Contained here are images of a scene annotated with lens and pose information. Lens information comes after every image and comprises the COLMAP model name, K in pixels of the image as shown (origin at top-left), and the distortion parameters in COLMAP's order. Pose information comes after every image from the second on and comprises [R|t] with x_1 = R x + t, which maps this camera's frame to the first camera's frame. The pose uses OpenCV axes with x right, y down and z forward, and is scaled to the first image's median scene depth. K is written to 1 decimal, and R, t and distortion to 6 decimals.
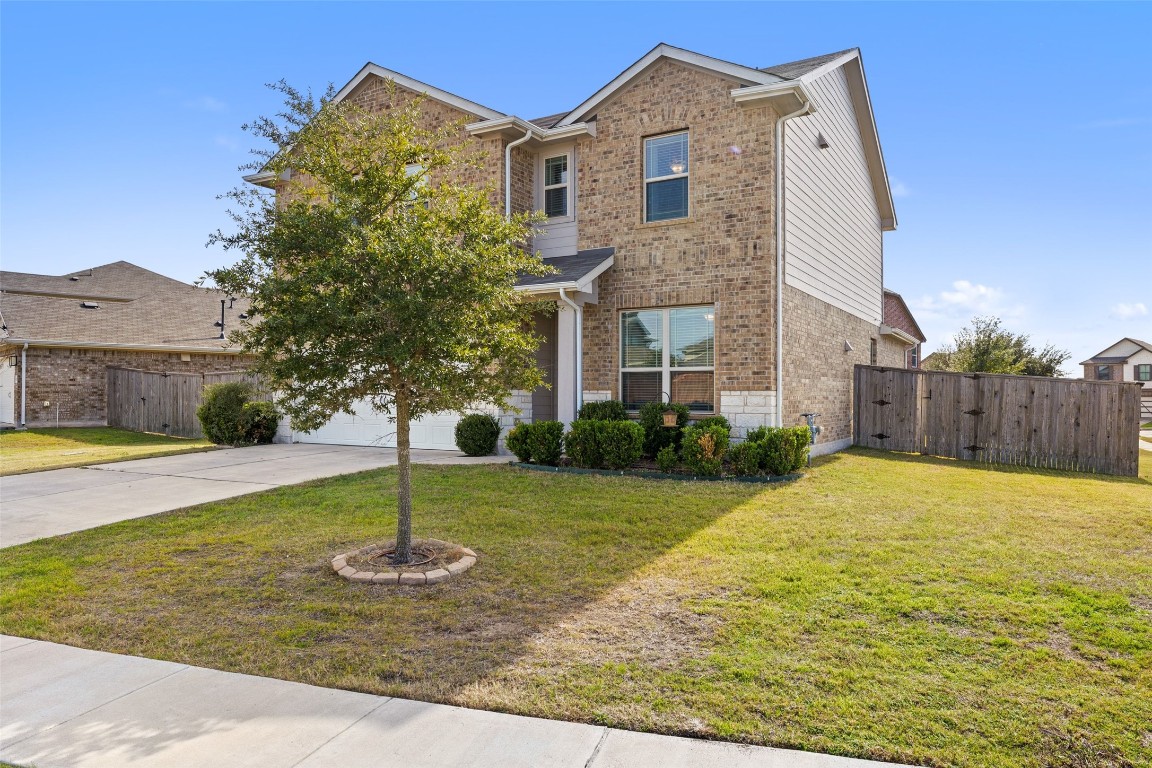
lens RADIAL K [[765.5, 0, 575.7], [0, 765.5, 388.7], [0, 0, 1]] dist [-0.000034, 0.001540]
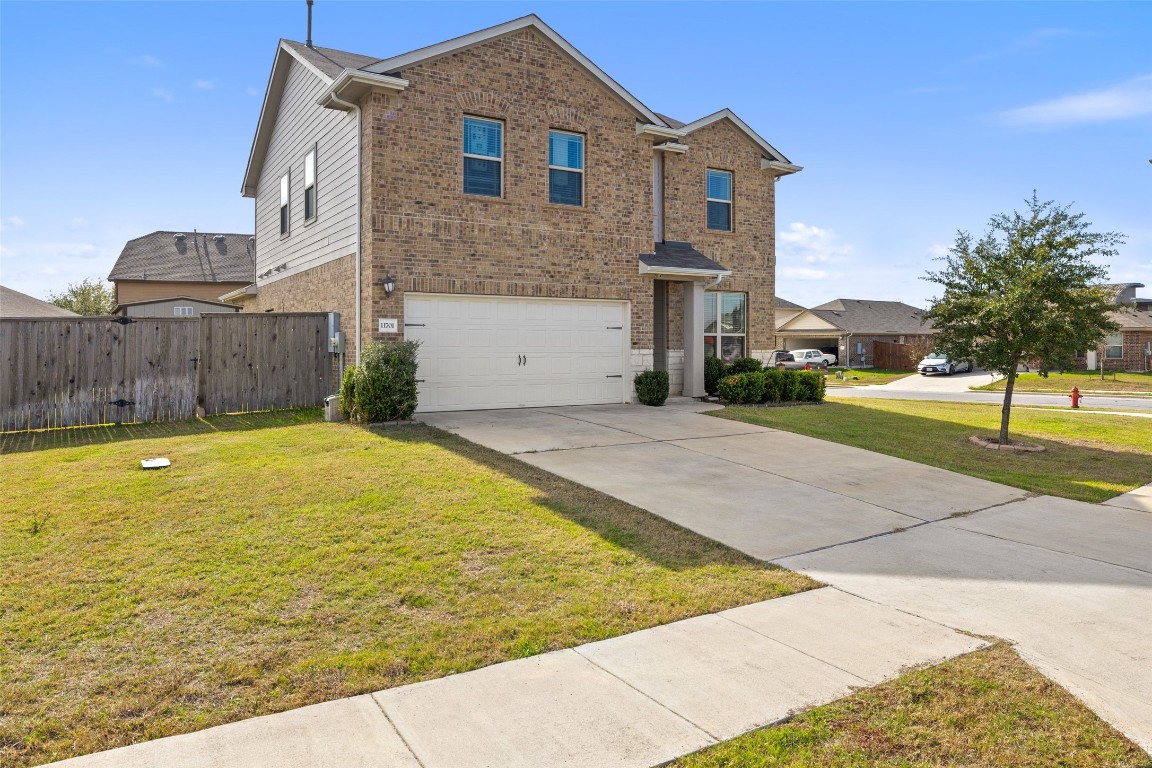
lens RADIAL K [[774.7, 0, 574.5], [0, 774.7, 342.3], [0, 0, 1]] dist [0.000767, 0.000277]
pose [[0.461022, 0.000890, 0.887388, -1.331672], [-0.009577, 0.999946, 0.003972, -0.014461], [-0.887337, -0.010329, 0.461006, 0.586415]]
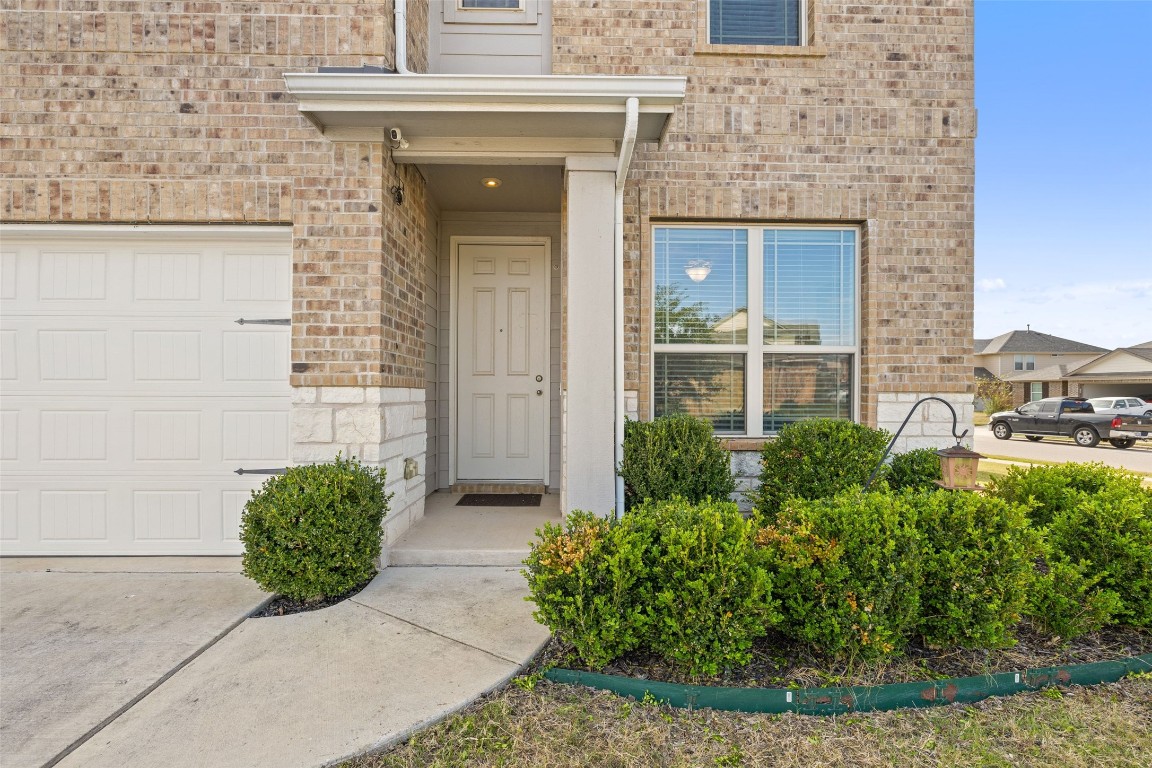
lens RADIAL K [[508.1, 0, 576.6], [0, 508.1, 390.8], [0, 0, 1]] dist [-0.005130, -0.000366]
pose [[0.845915, 0.001675, 0.533315, -0.159767], [-0.007413, 0.999935, 0.008616, -0.000100], [-0.533266, -0.011242, 0.845873, 0.804695]]
